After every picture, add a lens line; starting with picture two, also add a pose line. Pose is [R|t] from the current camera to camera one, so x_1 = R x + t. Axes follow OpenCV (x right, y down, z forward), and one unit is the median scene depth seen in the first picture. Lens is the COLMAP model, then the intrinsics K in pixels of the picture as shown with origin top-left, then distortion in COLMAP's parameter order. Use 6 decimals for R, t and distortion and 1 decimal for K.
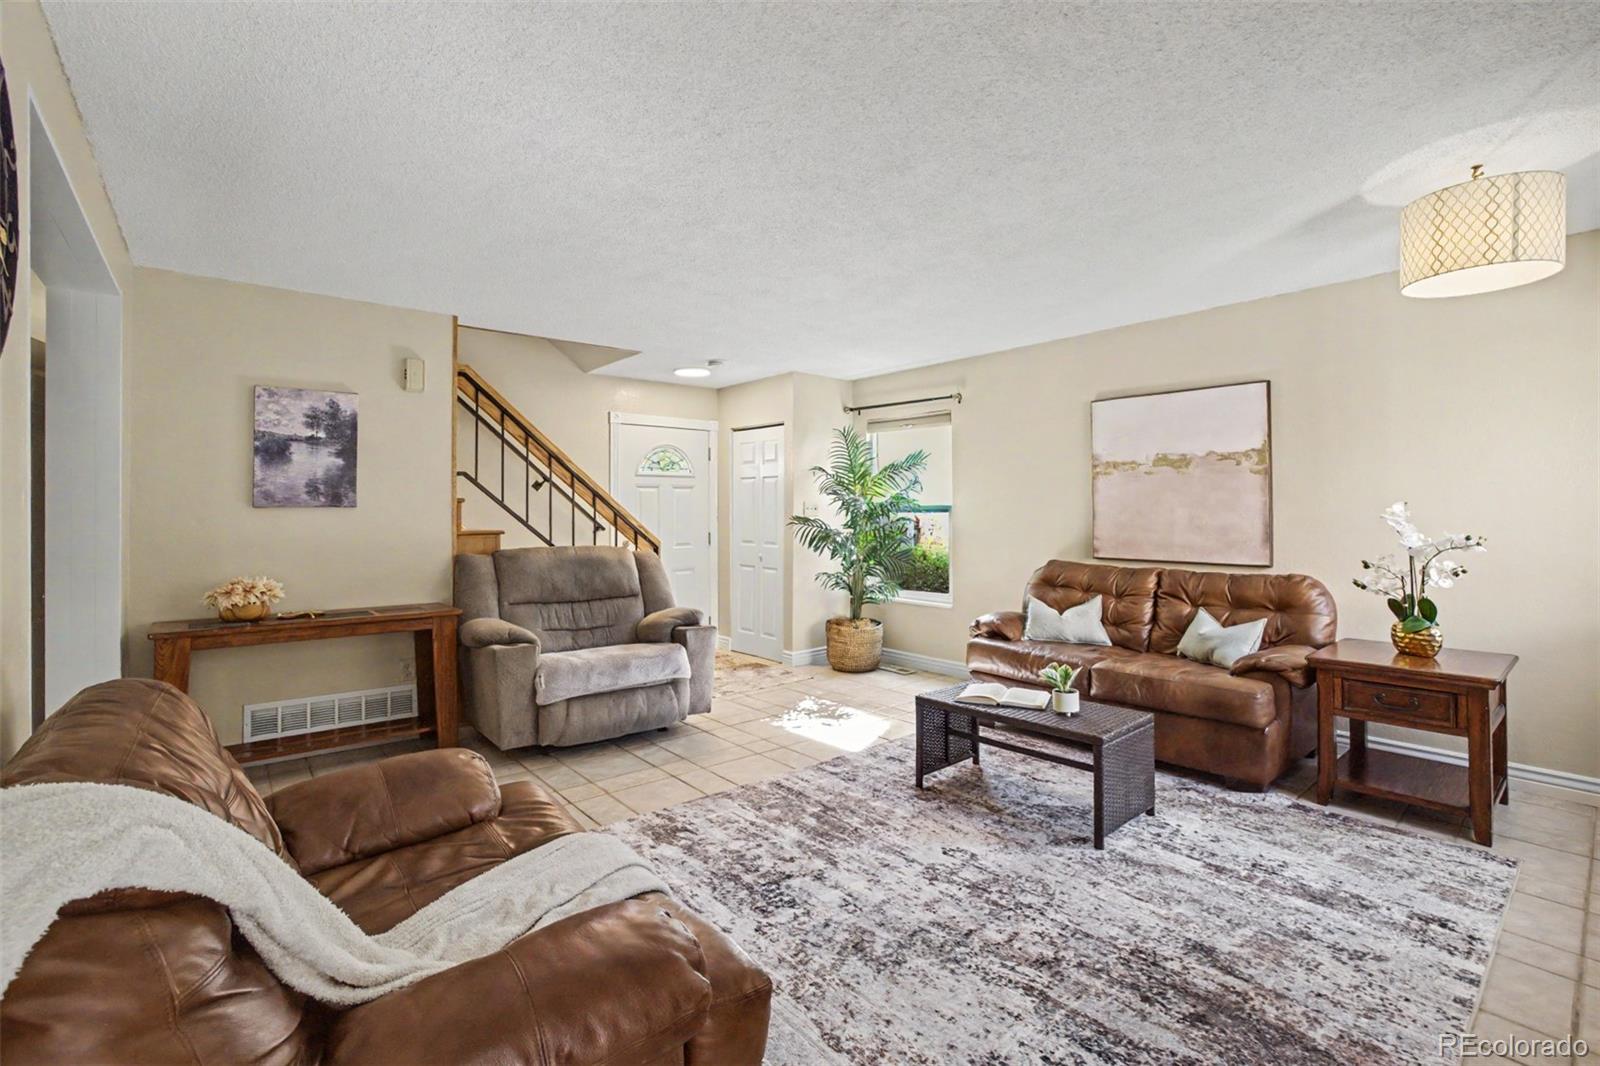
lens RADIAL K [[700.2, 0, 788.6], [0, 700.2, 523.8], [0, 0, 1]] dist [-0.050841, 0.023770]
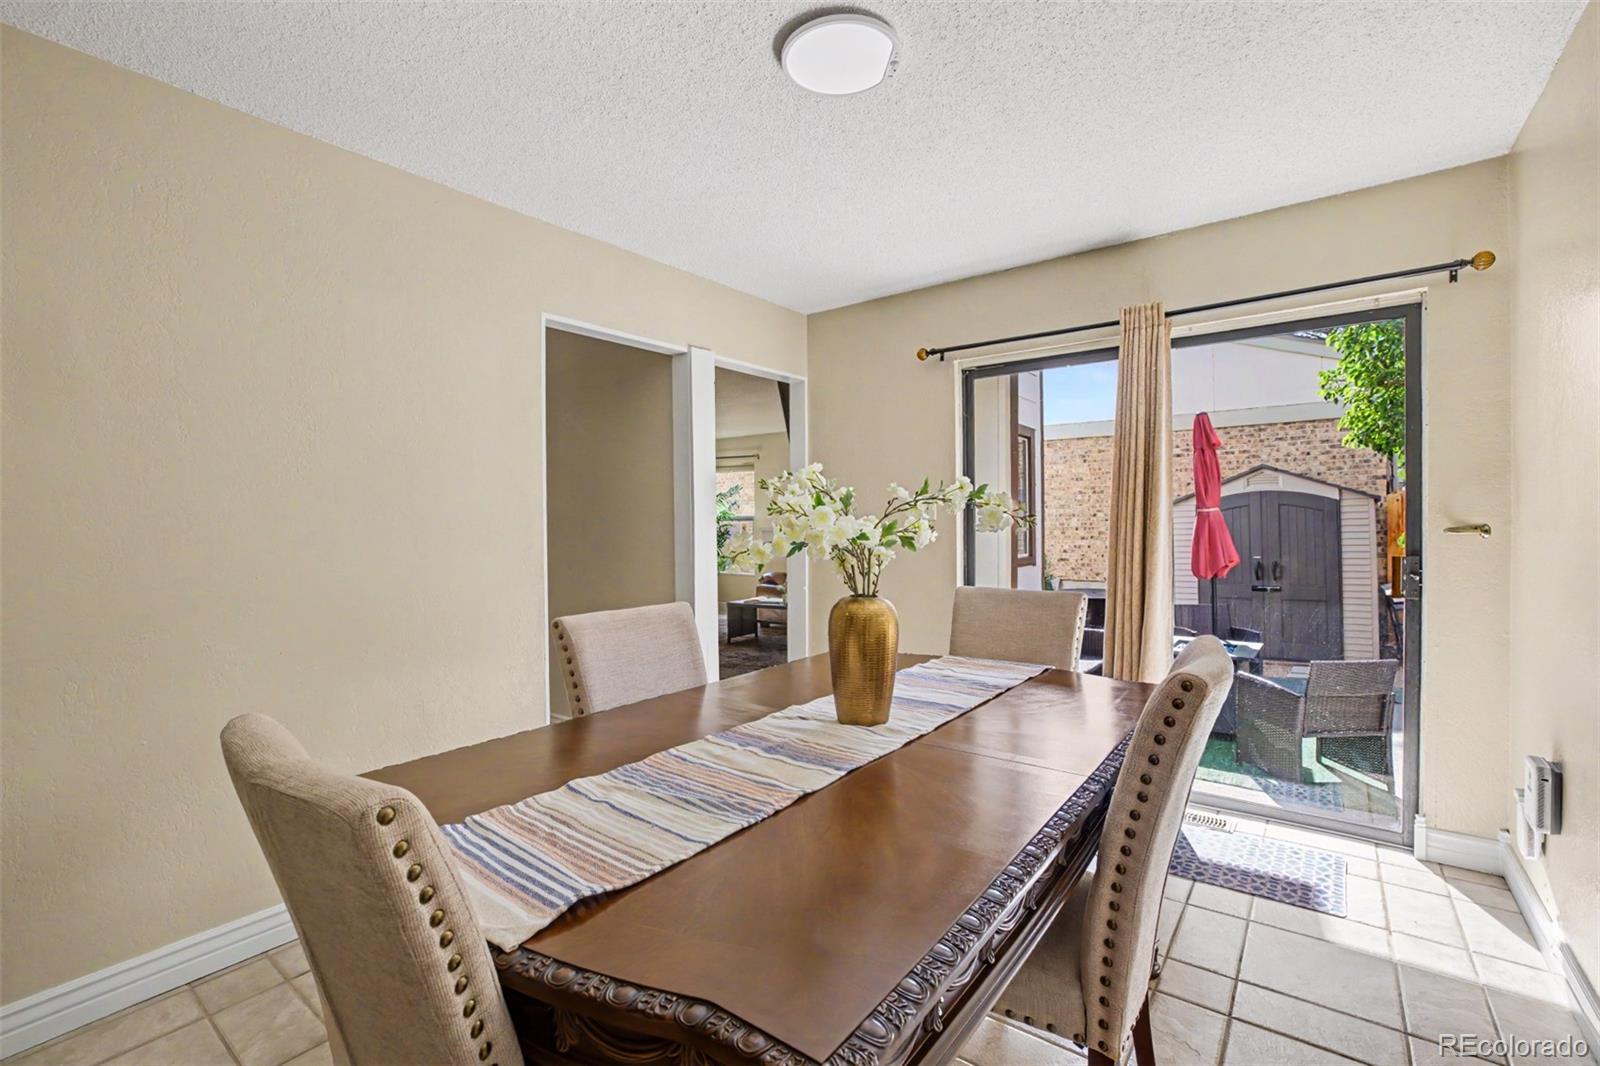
lens RADIAL K [[700.2, 0, 788.6], [0, 700.2, 523.8], [0, 0, 1]] dist [-0.050841, 0.023770]
pose [[0.974801, -0.002046, 0.223067, -0.116364], [0.004399, 0.999940, -0.010052, 0.013957], [-0.223033, 0.010780, 0.974751, -1.125069]]
